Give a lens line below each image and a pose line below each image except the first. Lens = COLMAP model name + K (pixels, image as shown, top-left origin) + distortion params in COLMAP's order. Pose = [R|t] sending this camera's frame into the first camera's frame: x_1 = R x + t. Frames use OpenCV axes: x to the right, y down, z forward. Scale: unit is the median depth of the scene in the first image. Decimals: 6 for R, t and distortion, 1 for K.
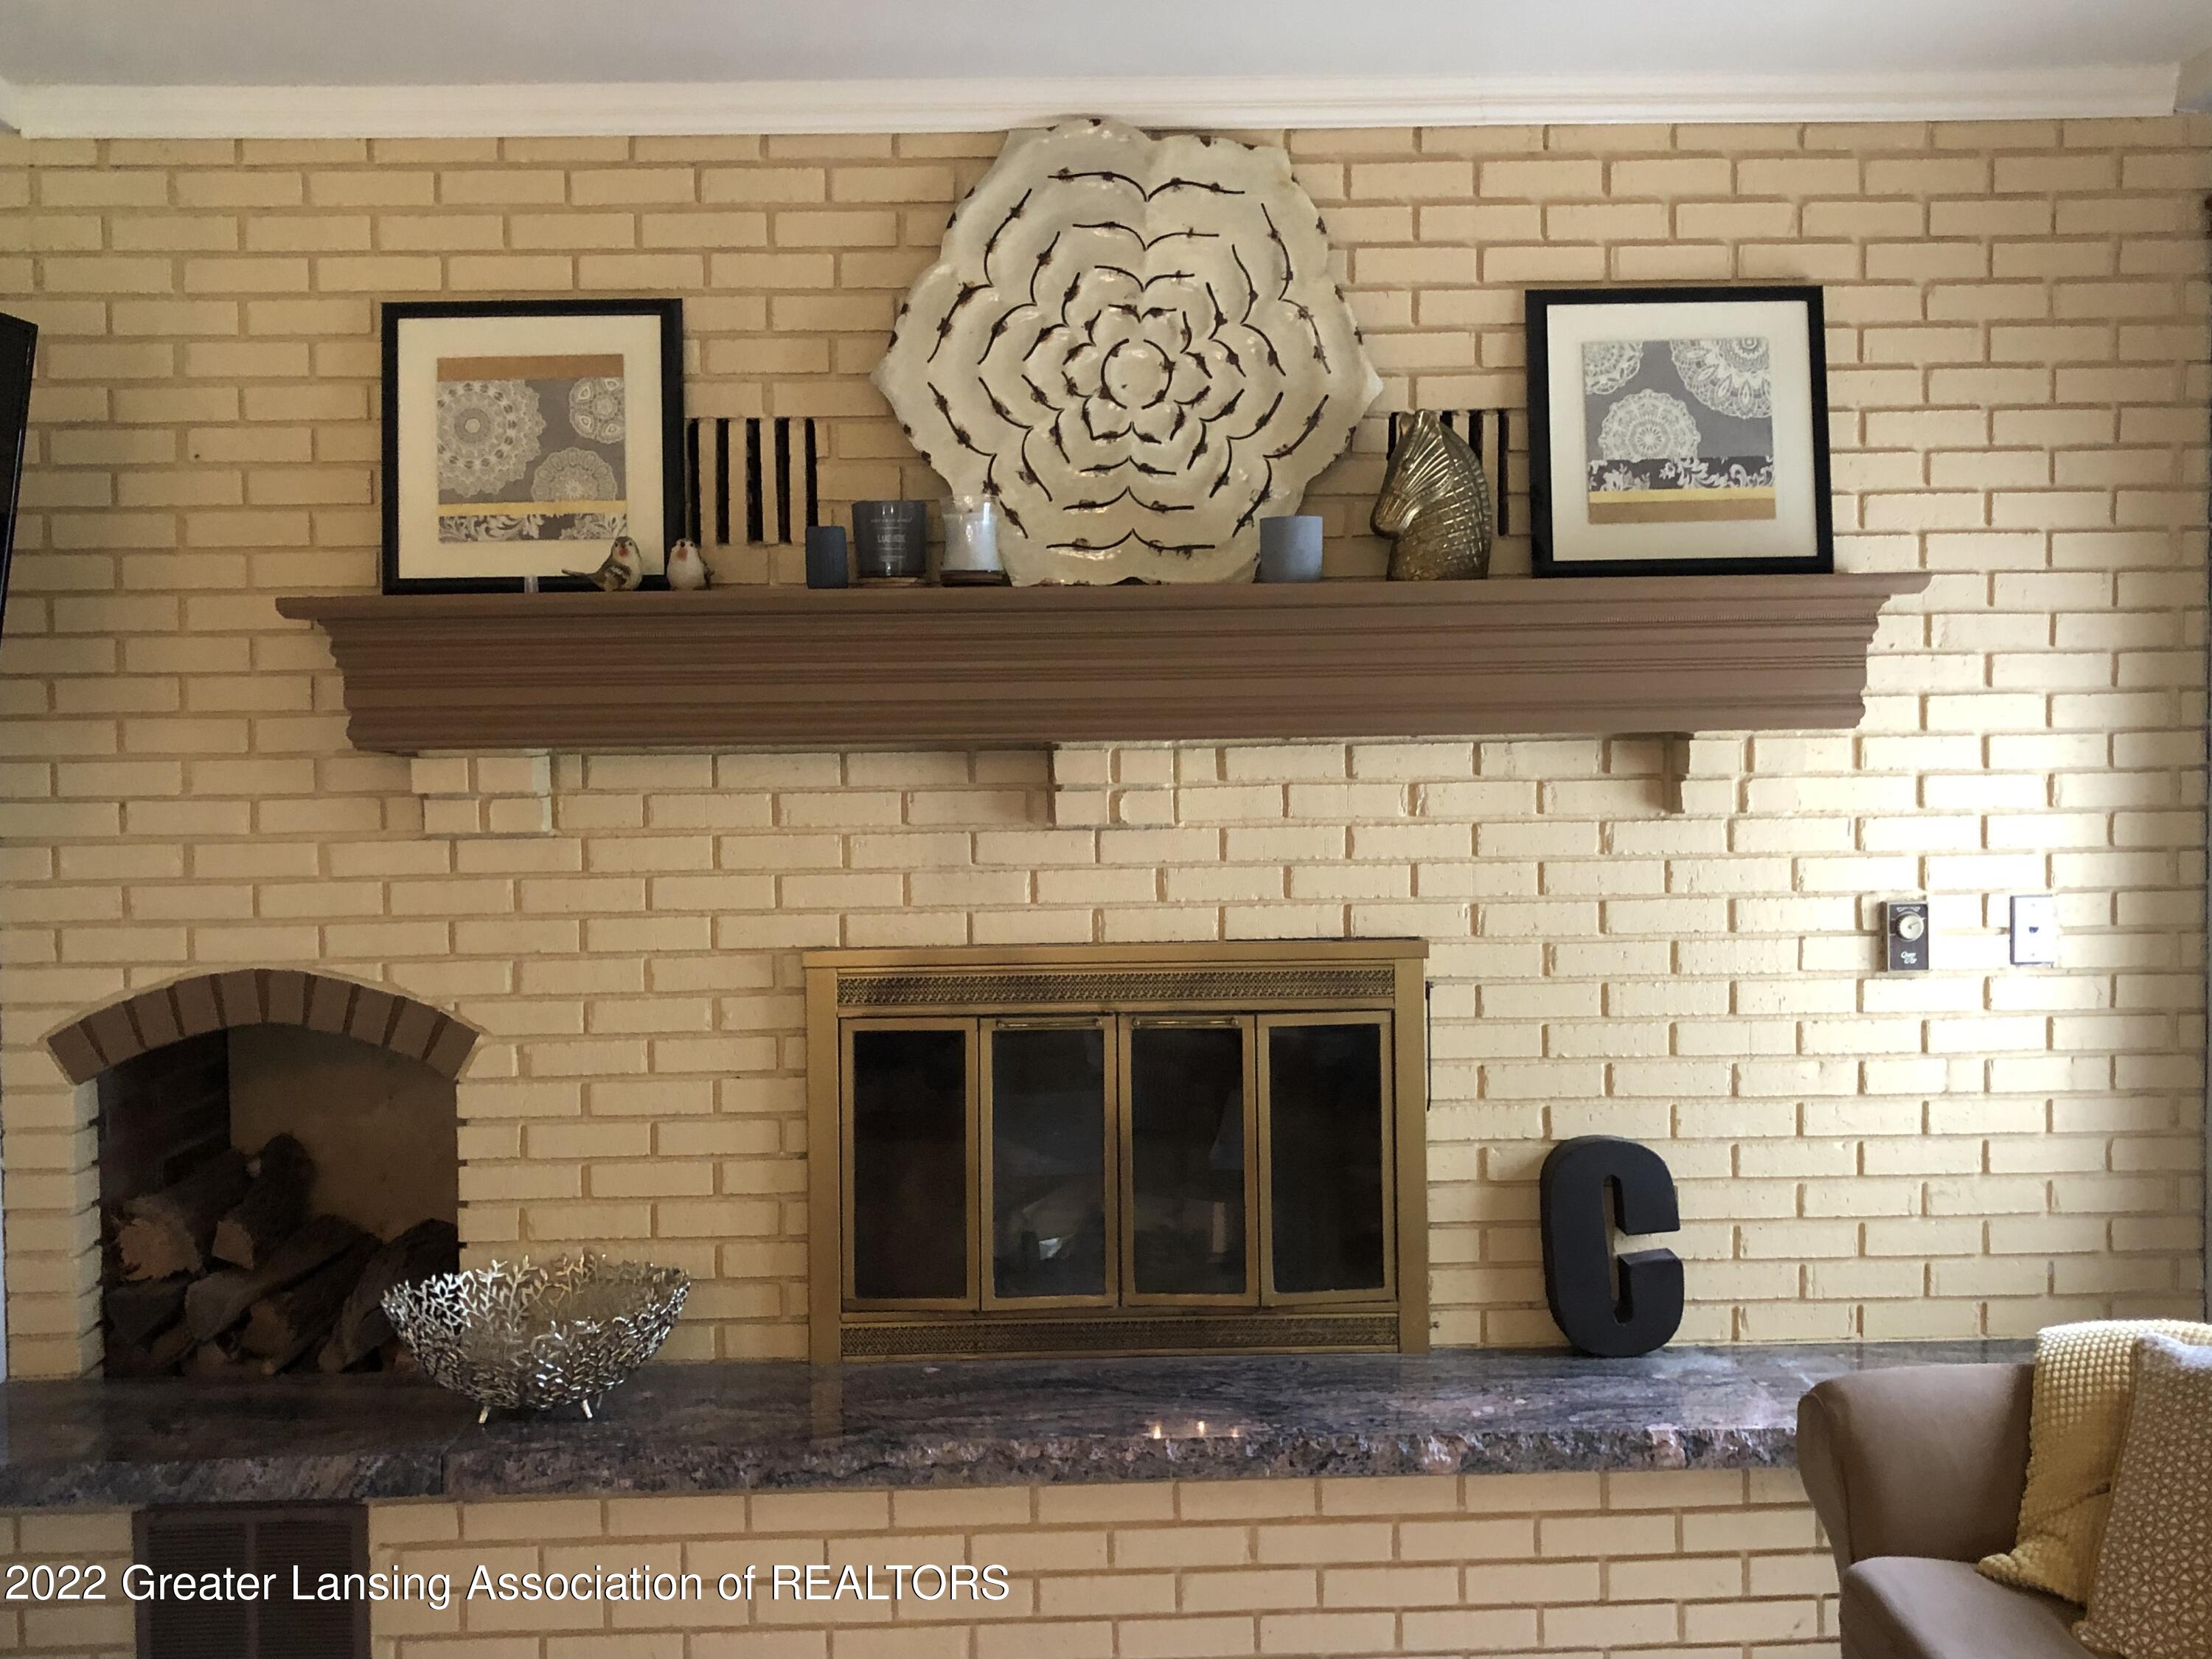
lens RADIAL K [[2213.0, 0, 1110.4], [0, 2213.0, 830.8], [0, 0, 1]] dist [0.021080, 0.000000]
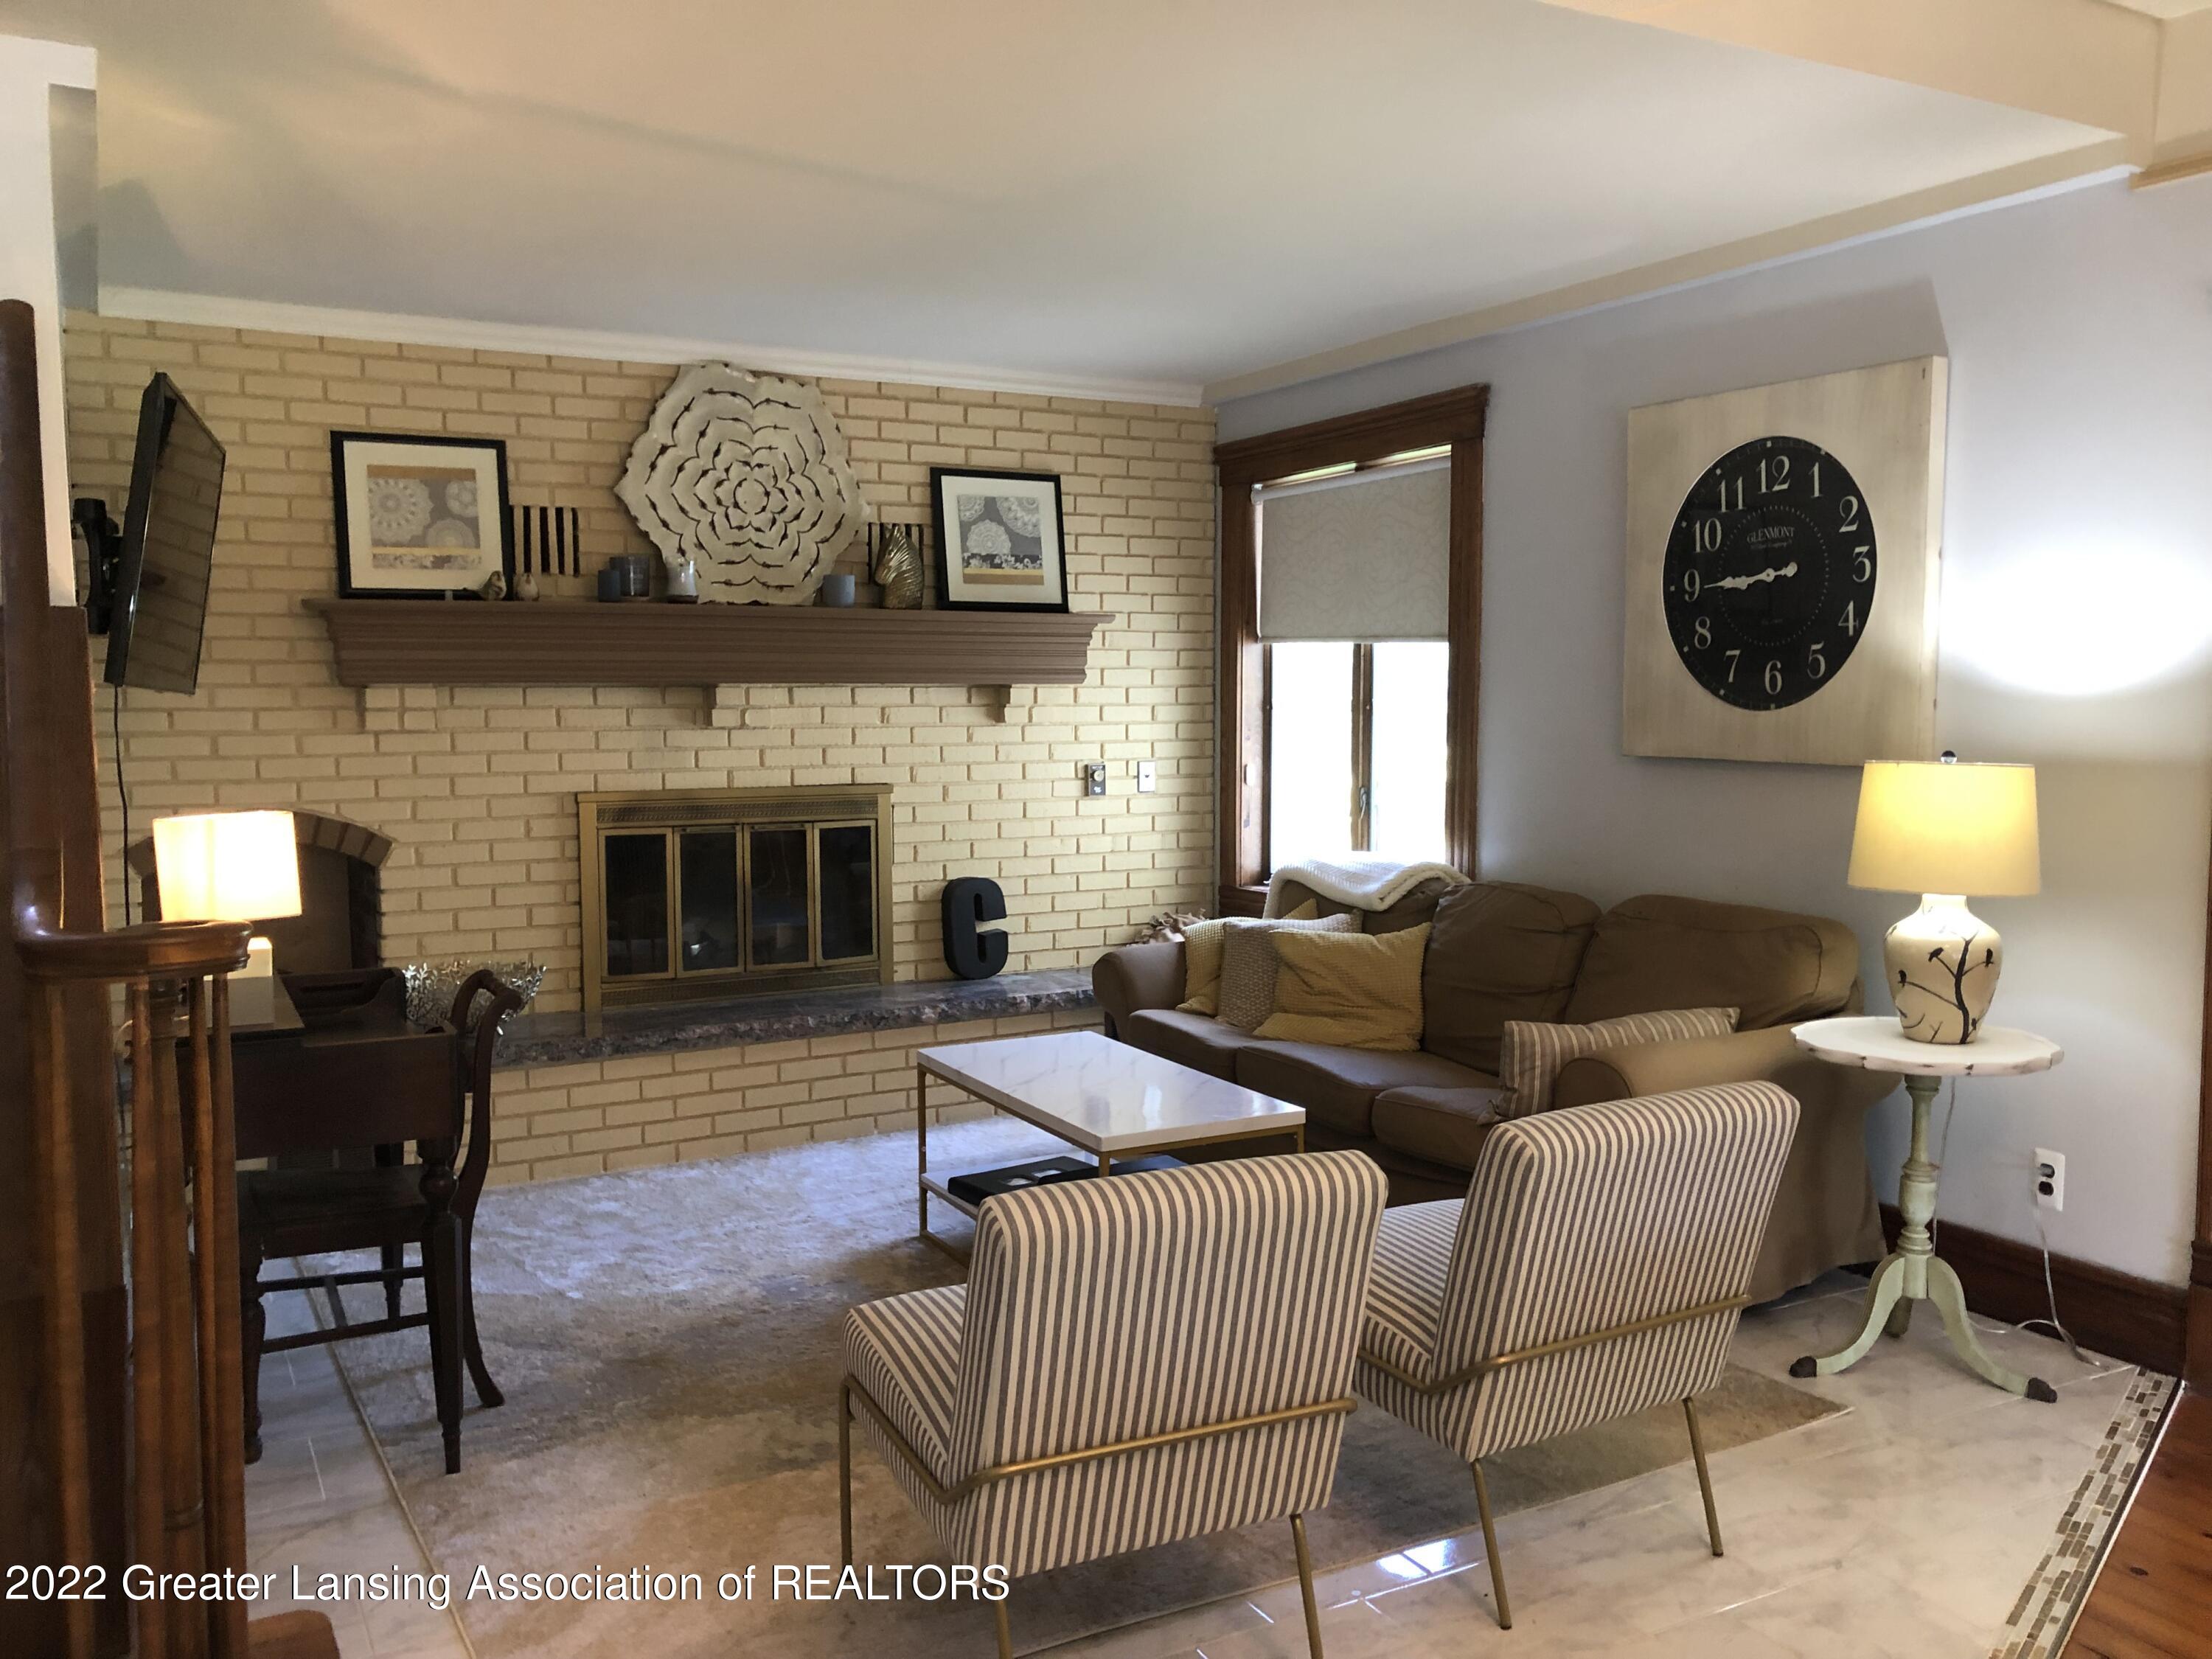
lens RADIAL K [[1839.1, 0, 1103.3], [0, 1839.1, 828.1], [0, 0, 1]] dist [-0.013409, -0.017808]
pose [[0.884666, -0.021487, 0.465730, -0.471071], [0.003740, 0.999232, 0.038996, 0.024417], [-0.466210, -0.032756, 0.884067, -0.589172]]
